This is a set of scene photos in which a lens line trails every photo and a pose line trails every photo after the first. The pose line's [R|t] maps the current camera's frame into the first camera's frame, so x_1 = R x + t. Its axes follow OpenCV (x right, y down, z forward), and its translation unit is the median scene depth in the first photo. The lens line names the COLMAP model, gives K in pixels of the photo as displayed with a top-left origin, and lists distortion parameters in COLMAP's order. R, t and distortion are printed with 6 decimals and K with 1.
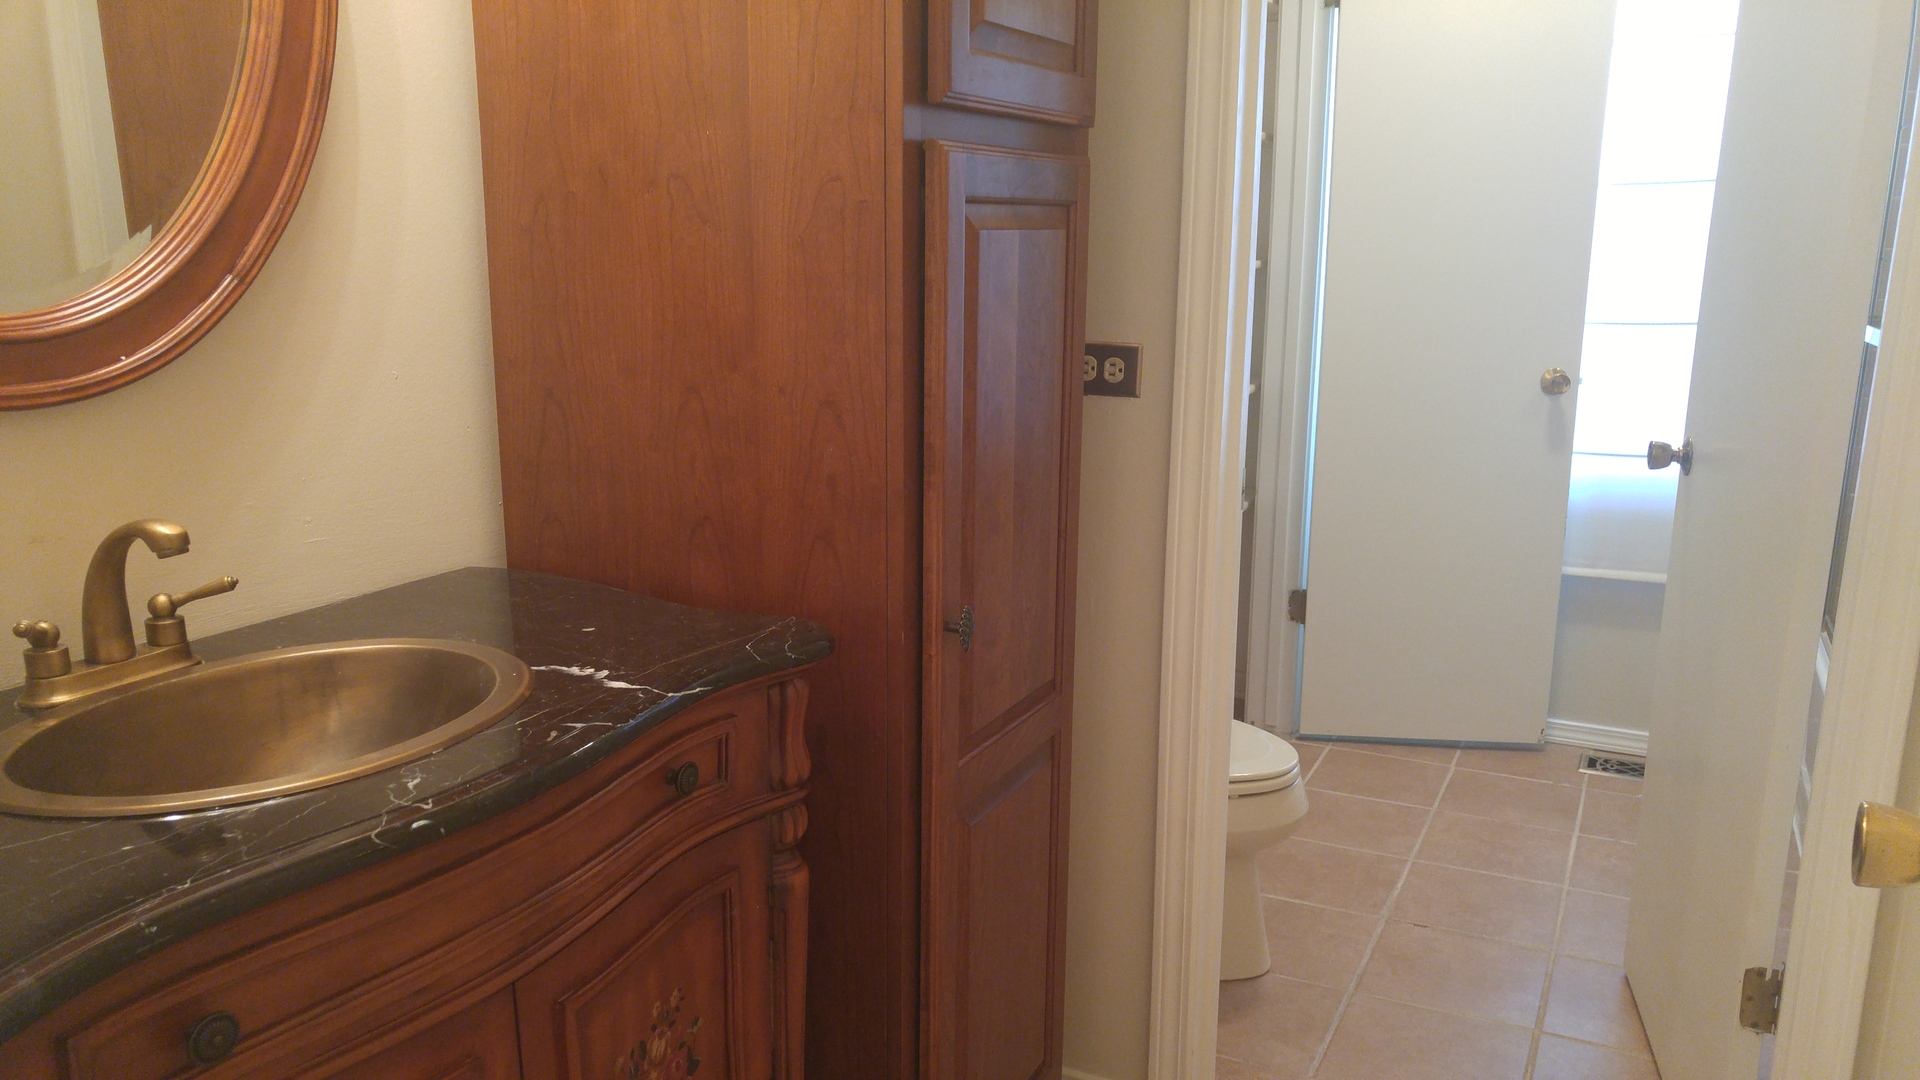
lens RADIAL K [[1394.1, 0, 916.9], [0, 1394.1, 548.4], [0, 0, 1]] dist [-0.040760, 0.119070]
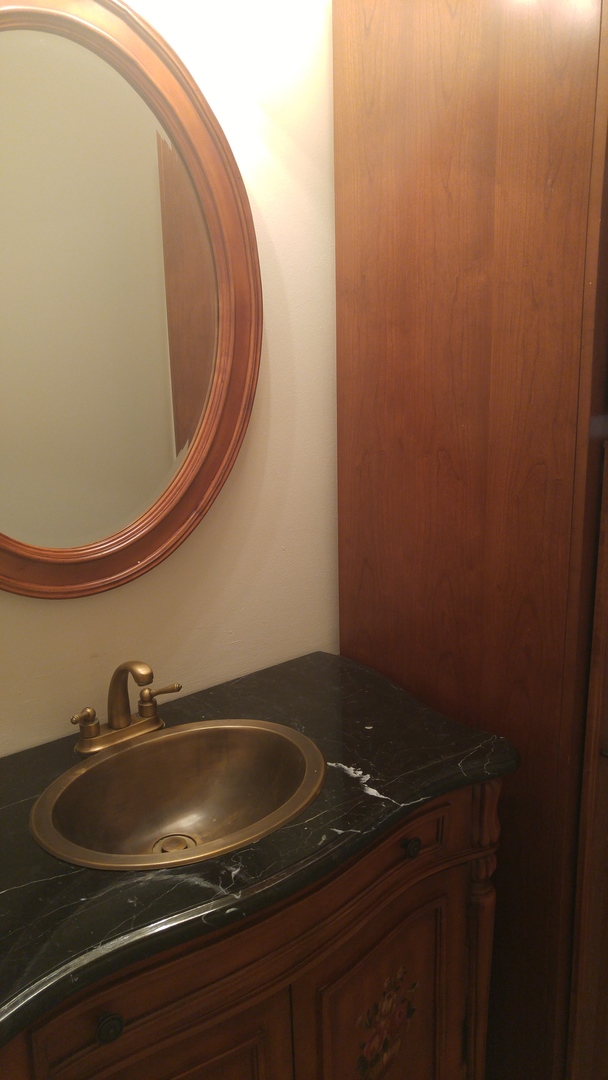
lens RADIAL K [[765.7, 0, 289.0], [0, 765.7, 540.0], [0, 0, 1]] dist [0.036702, 0.006450]
pose [[0.912381, 0.068319, -0.403600, 0.037780], [-0.064671, 0.997649, 0.022682, -0.189447], [0.404201, 0.005406, 0.914654, 0.112685]]
